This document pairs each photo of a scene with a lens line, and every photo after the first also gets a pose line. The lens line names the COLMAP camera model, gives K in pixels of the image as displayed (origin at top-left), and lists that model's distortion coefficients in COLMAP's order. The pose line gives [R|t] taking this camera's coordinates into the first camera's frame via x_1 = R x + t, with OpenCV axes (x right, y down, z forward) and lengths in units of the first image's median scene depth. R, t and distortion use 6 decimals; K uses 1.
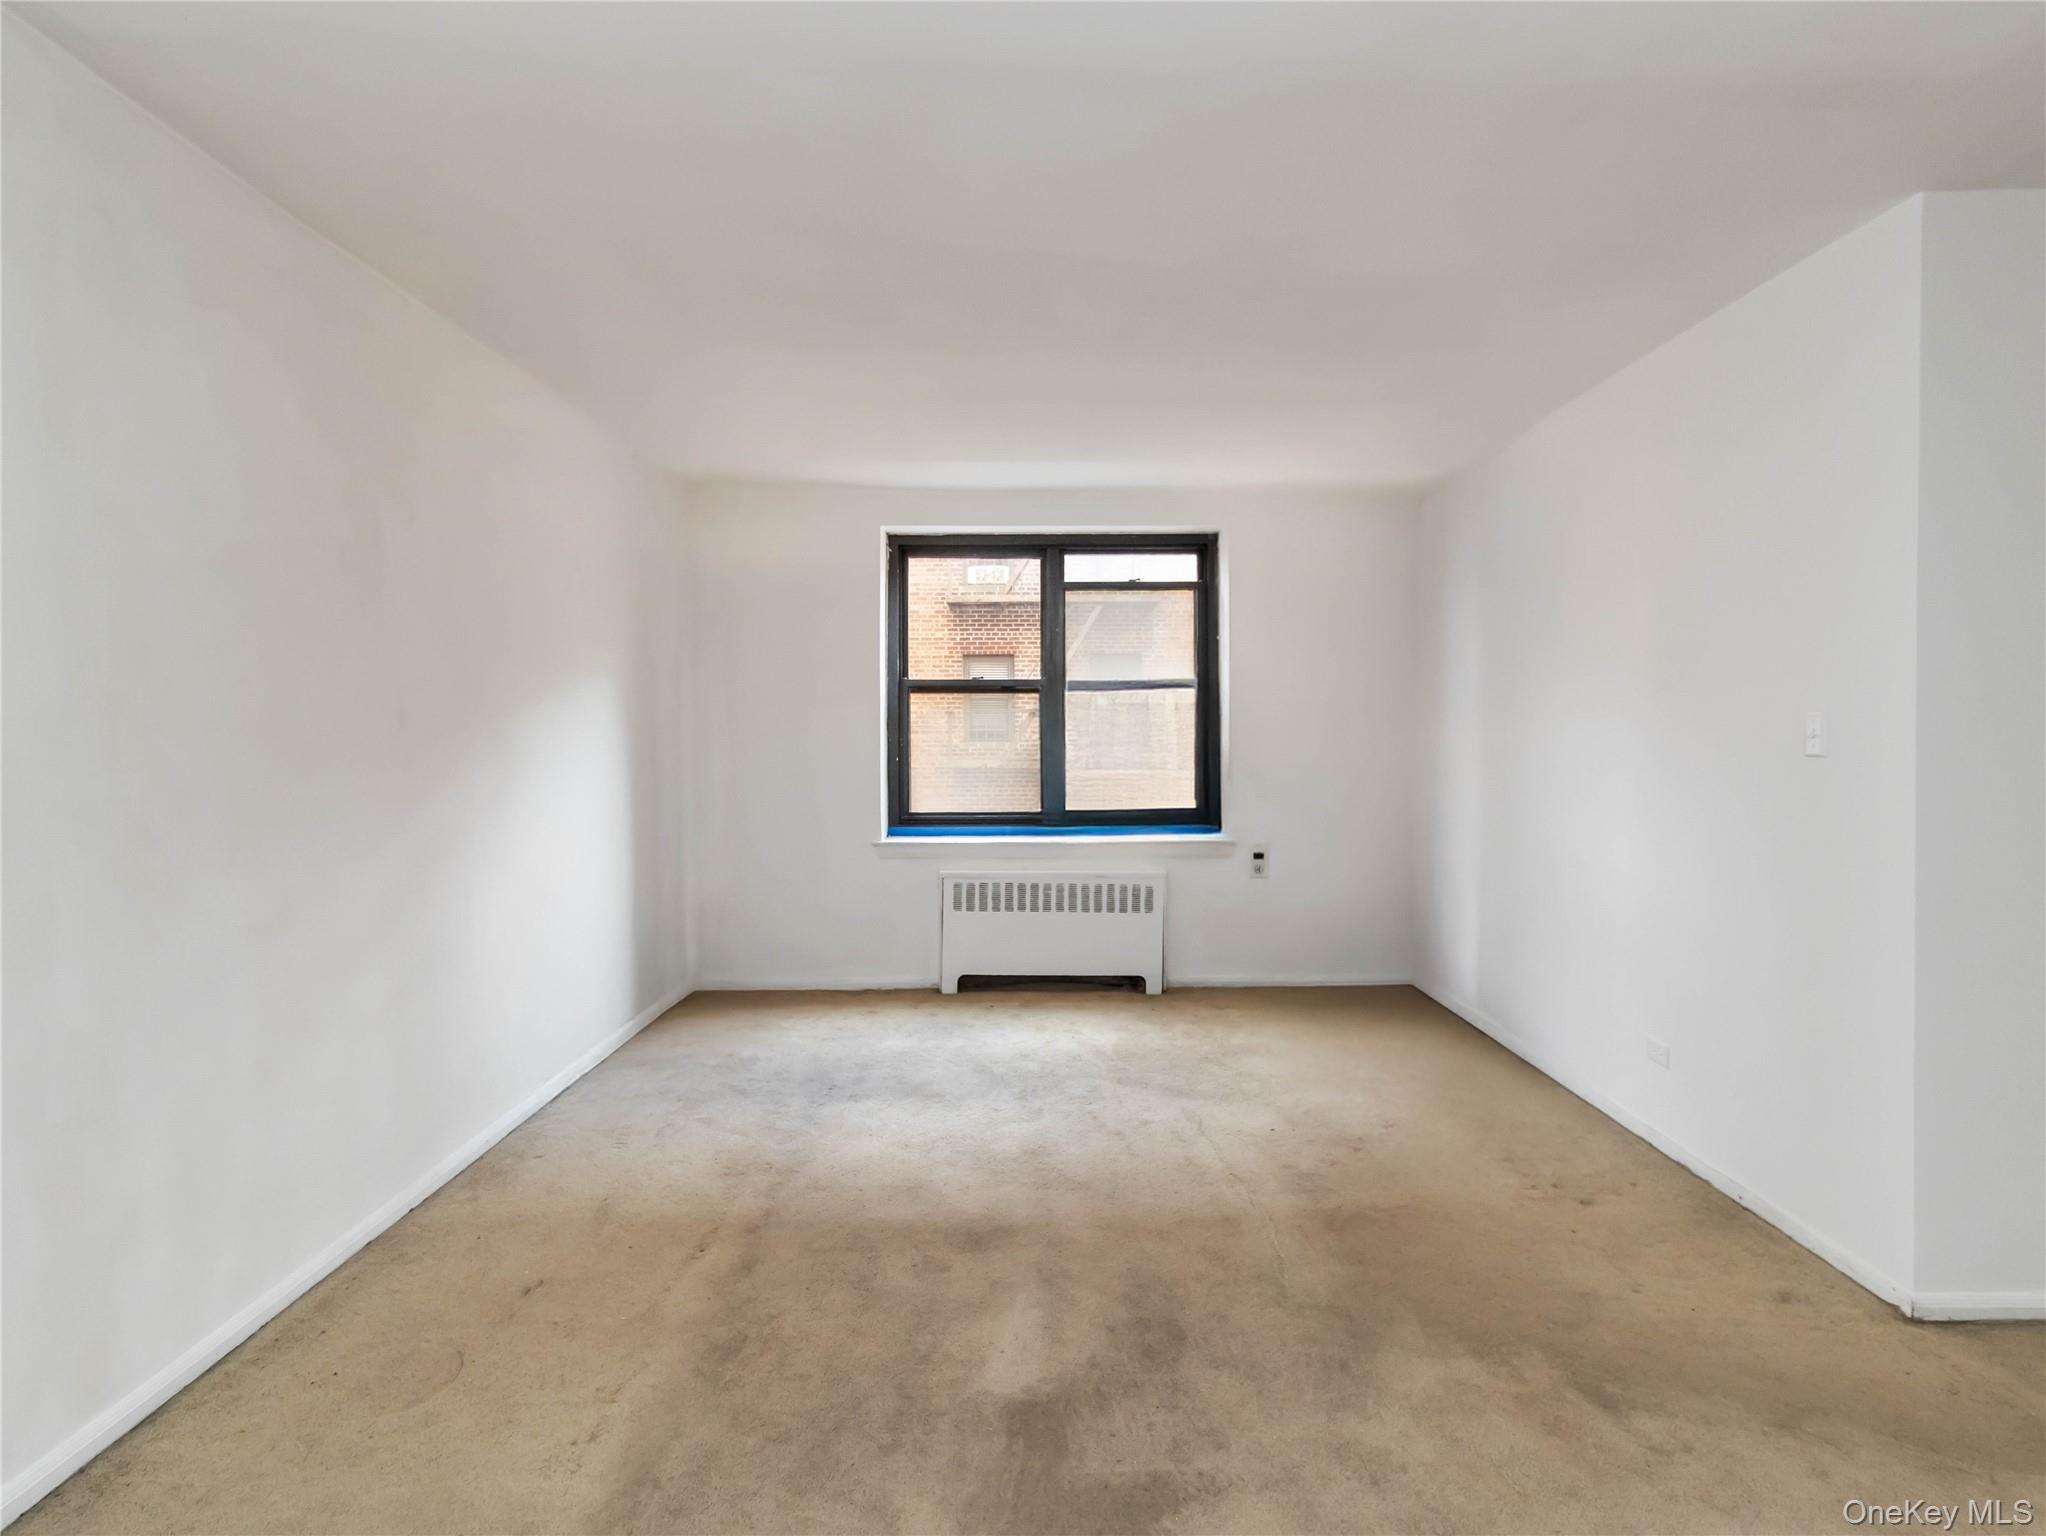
lens RADIAL K [[1061.7, 0, 1010.4], [0, 1061.7, 751.6], [0, 0, 1]] dist [0.000303, 0.001118]
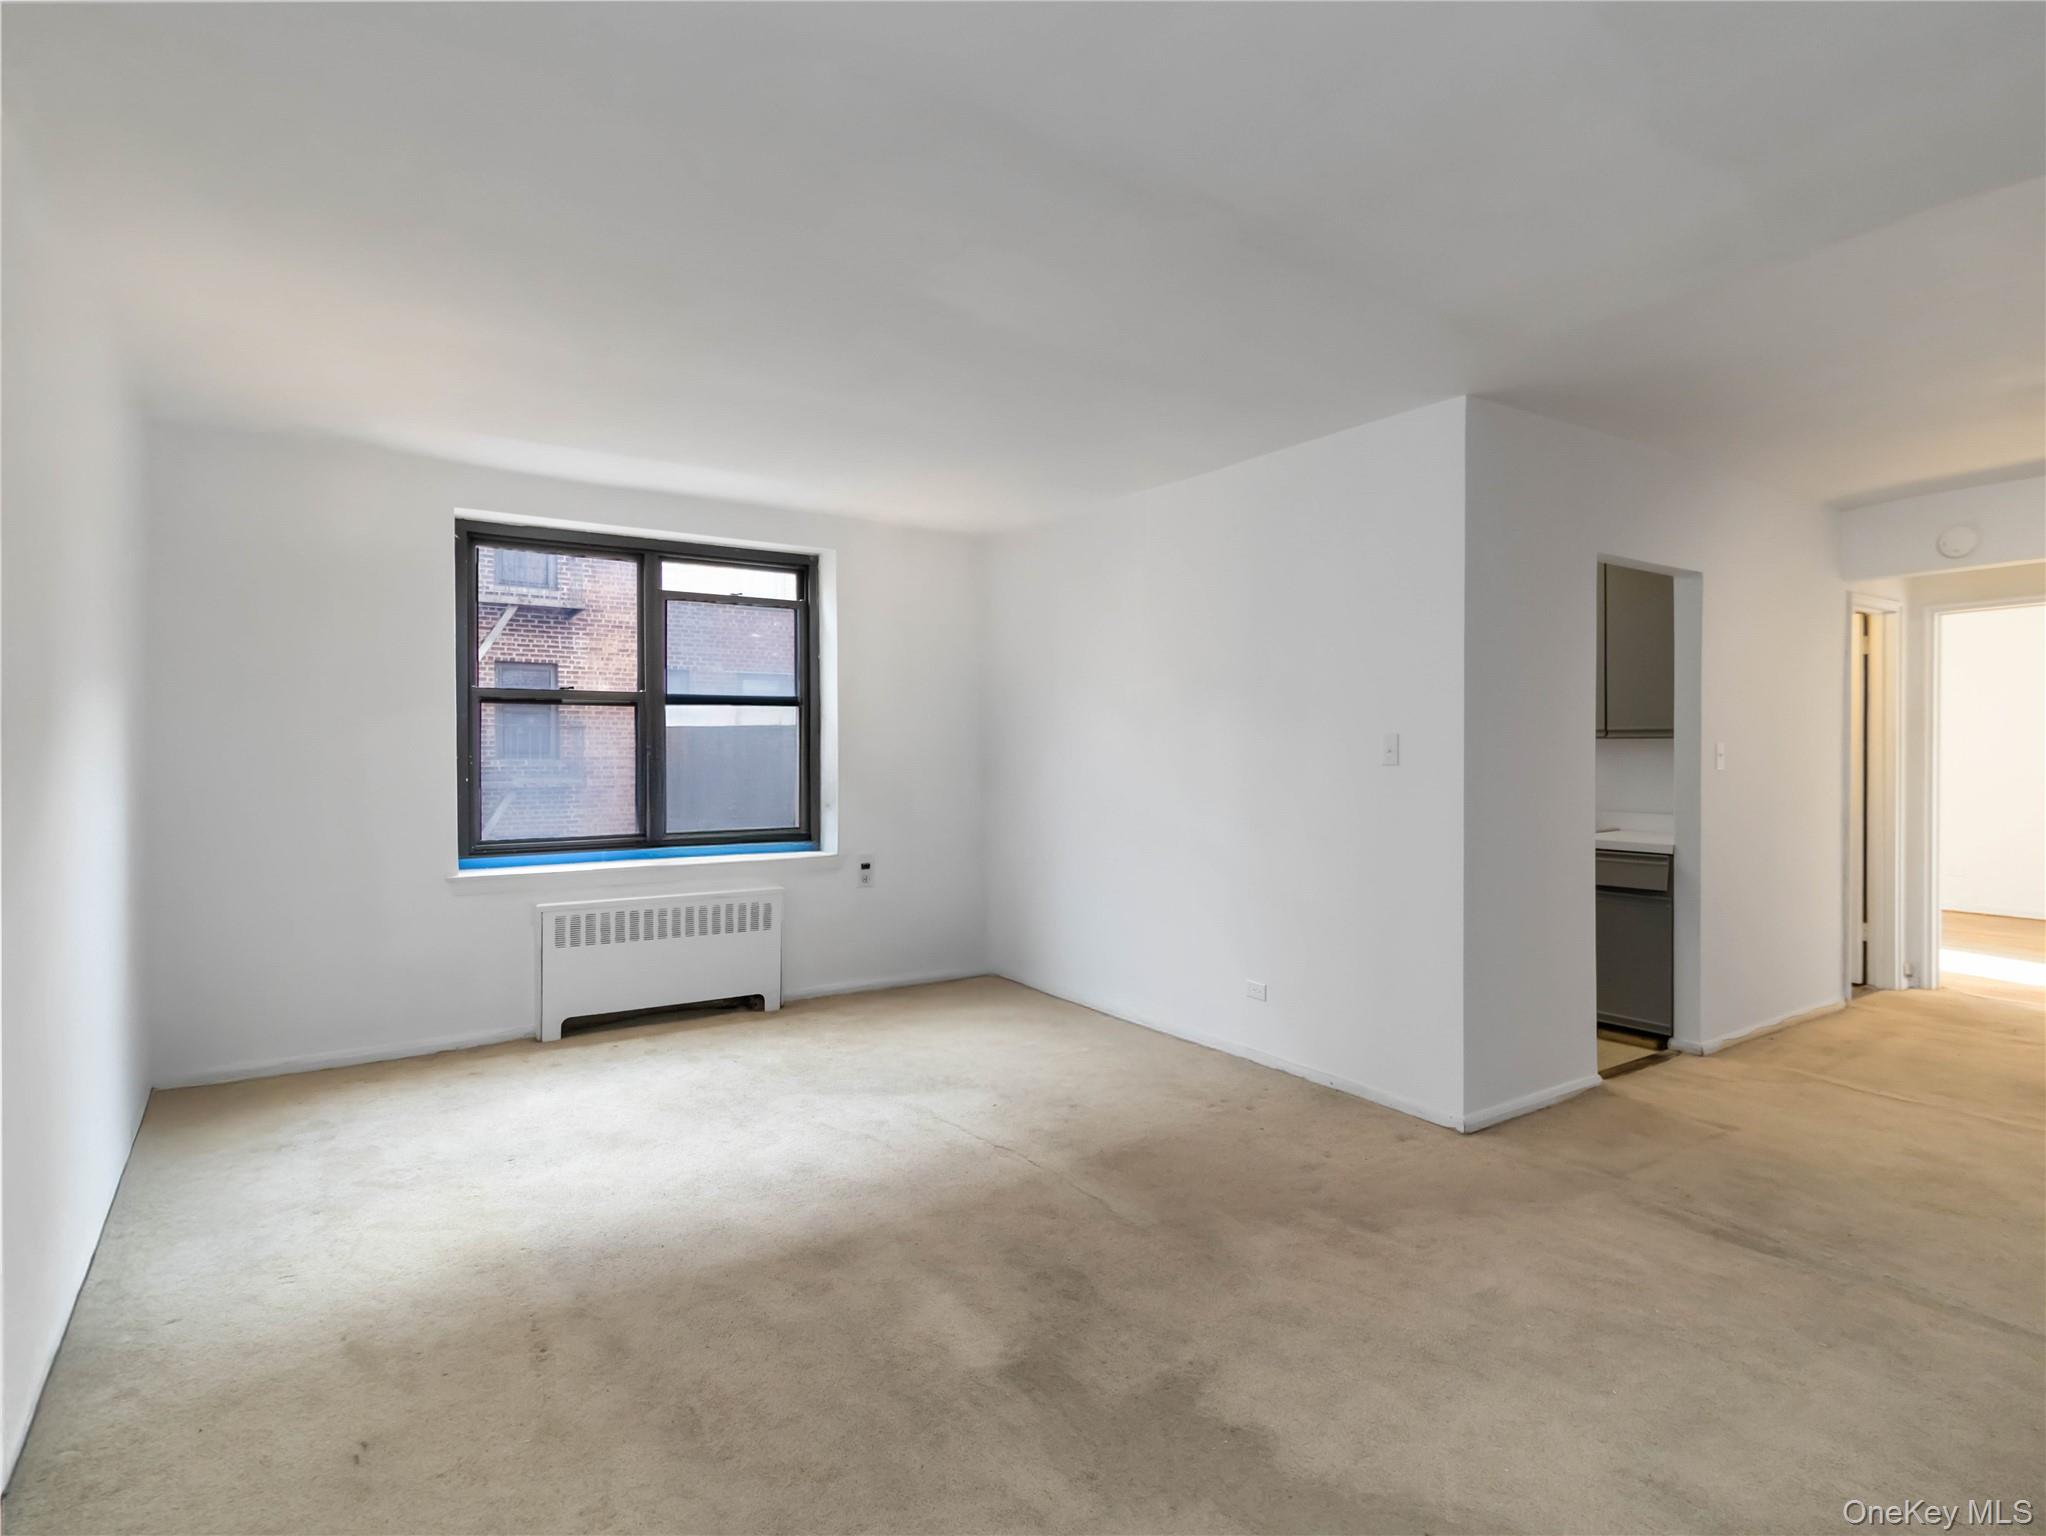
lens RADIAL K [[1064.2, 0, 1023.0], [0, 1064.2, 768.0], [0, 0, 1]] dist [-0.002317, 0.000679]
pose [[0.833229, -0.009493, 0.552847, -0.220544], [0.009876, 0.999949, 0.002286, -0.000299], [-0.552840, 0.003555, 0.833280, 0.032455]]
